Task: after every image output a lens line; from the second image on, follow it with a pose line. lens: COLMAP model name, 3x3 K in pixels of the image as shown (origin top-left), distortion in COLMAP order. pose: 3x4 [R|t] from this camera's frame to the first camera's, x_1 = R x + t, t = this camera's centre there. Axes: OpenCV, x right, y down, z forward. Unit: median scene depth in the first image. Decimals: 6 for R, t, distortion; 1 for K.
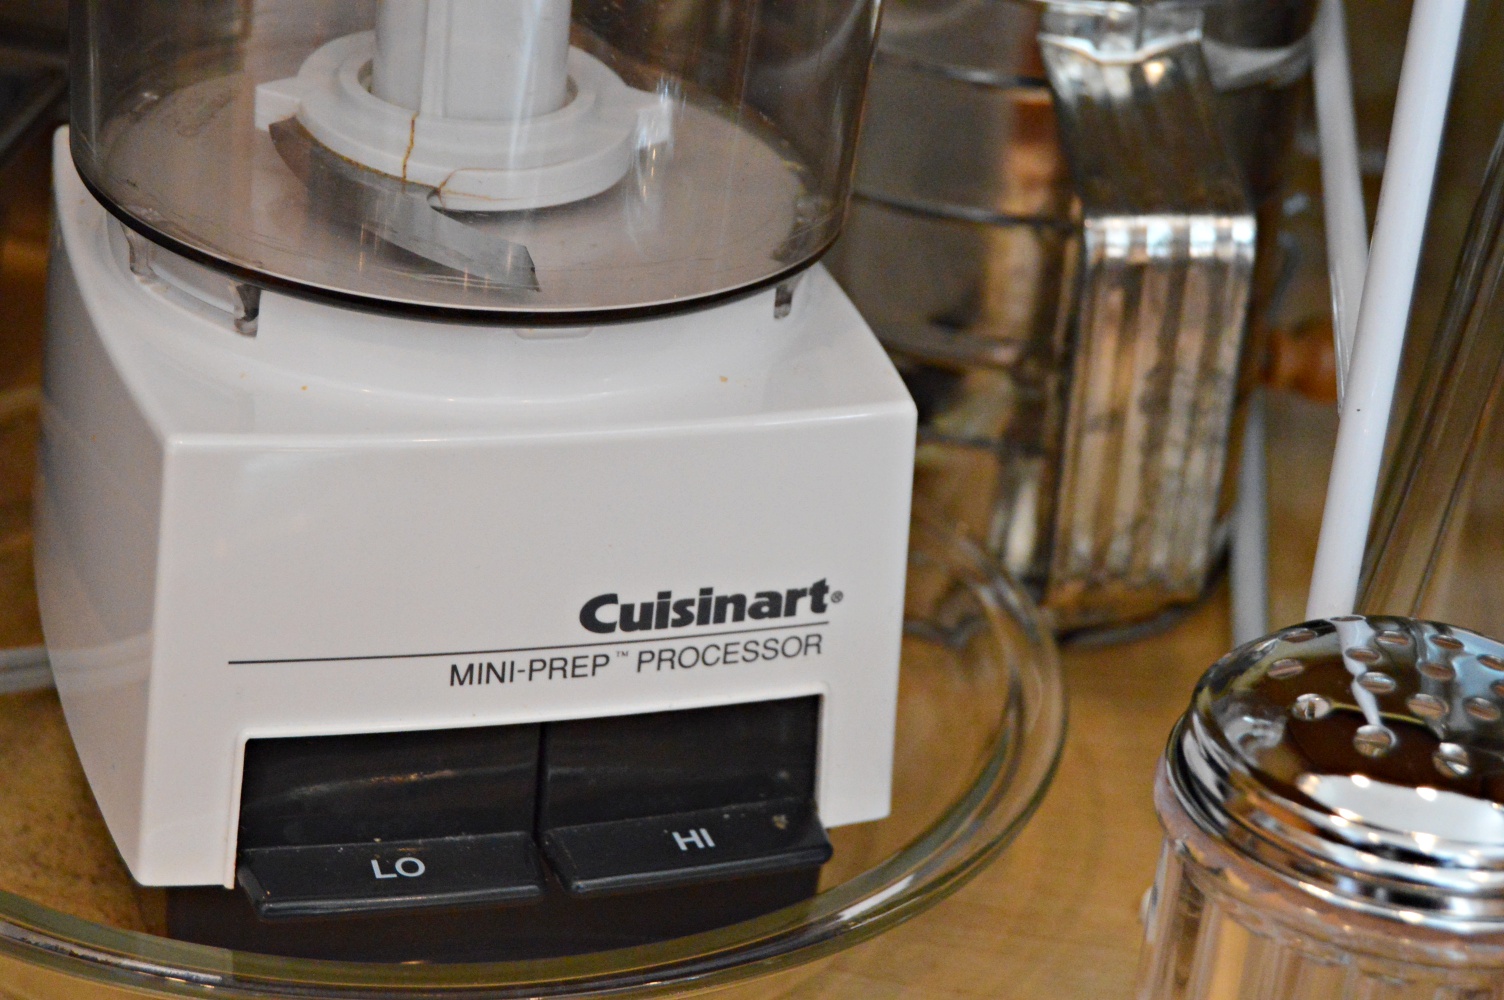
lens RADIAL K [[3236.5, 0, 750.1], [0, 3236.5, 532.1], [0, 0, 1]] dist [-0.035708, -0.608883]
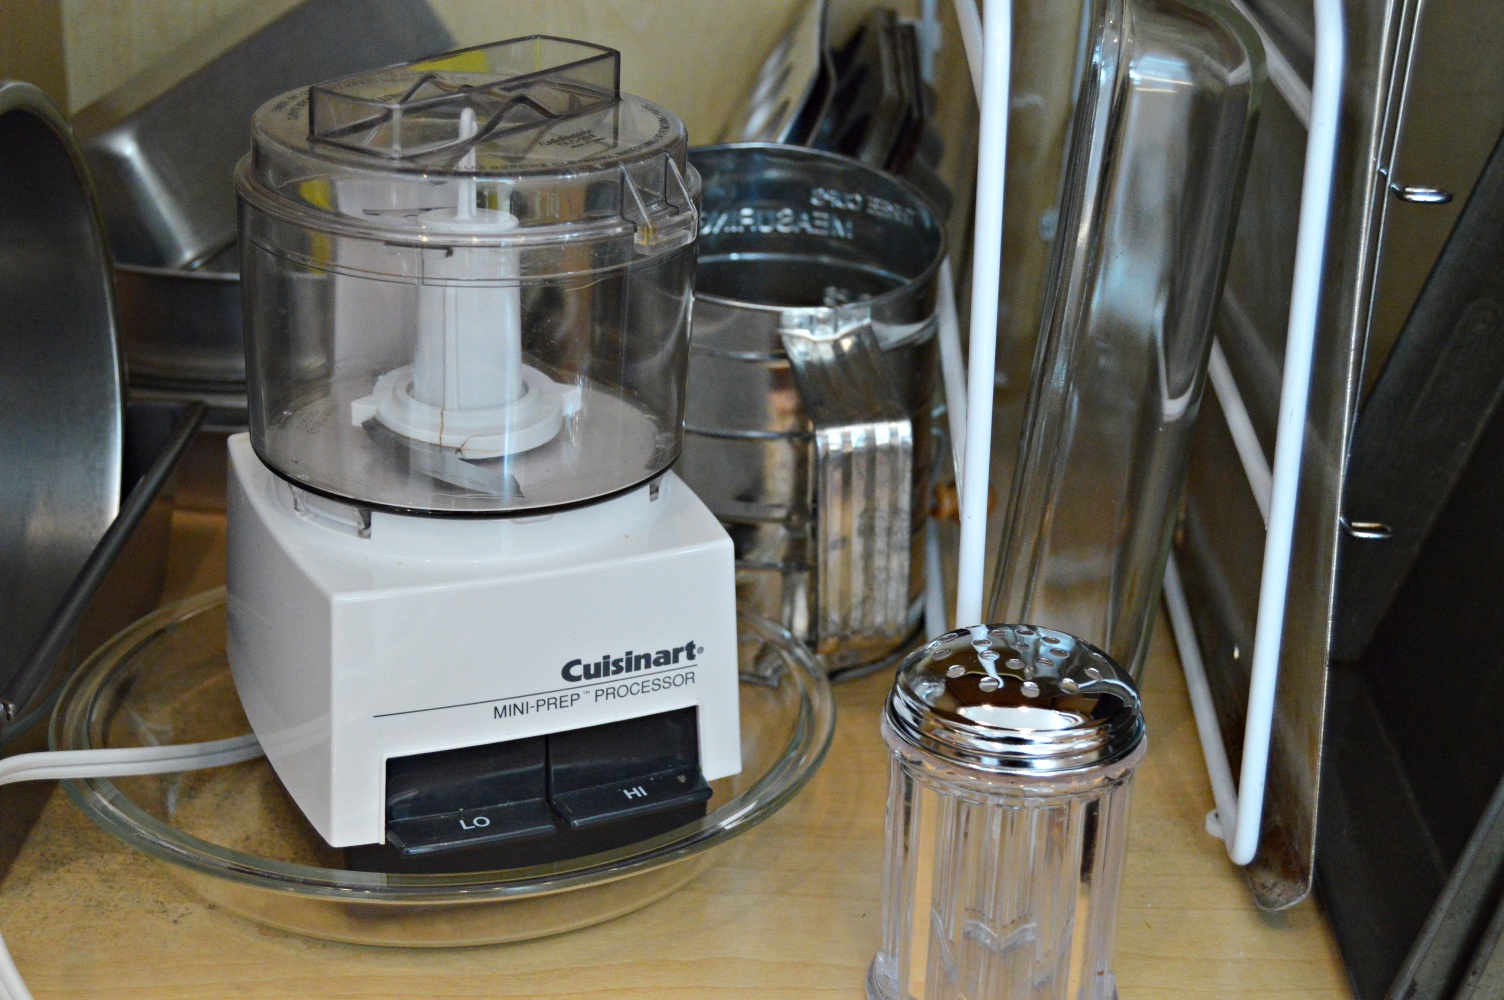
lens RADIAL K [[2147.0, 0, 752.0], [0, 2147.0, 500.0], [0, 0, 1]] dist [-0.006402, -0.006889]
pose [[0.992741, -0.100747, 0.065685, -0.014203], [0.105252, 0.992038, -0.069162, 0.021696], [-0.058194, 0.075573, 0.995441, -0.194452]]
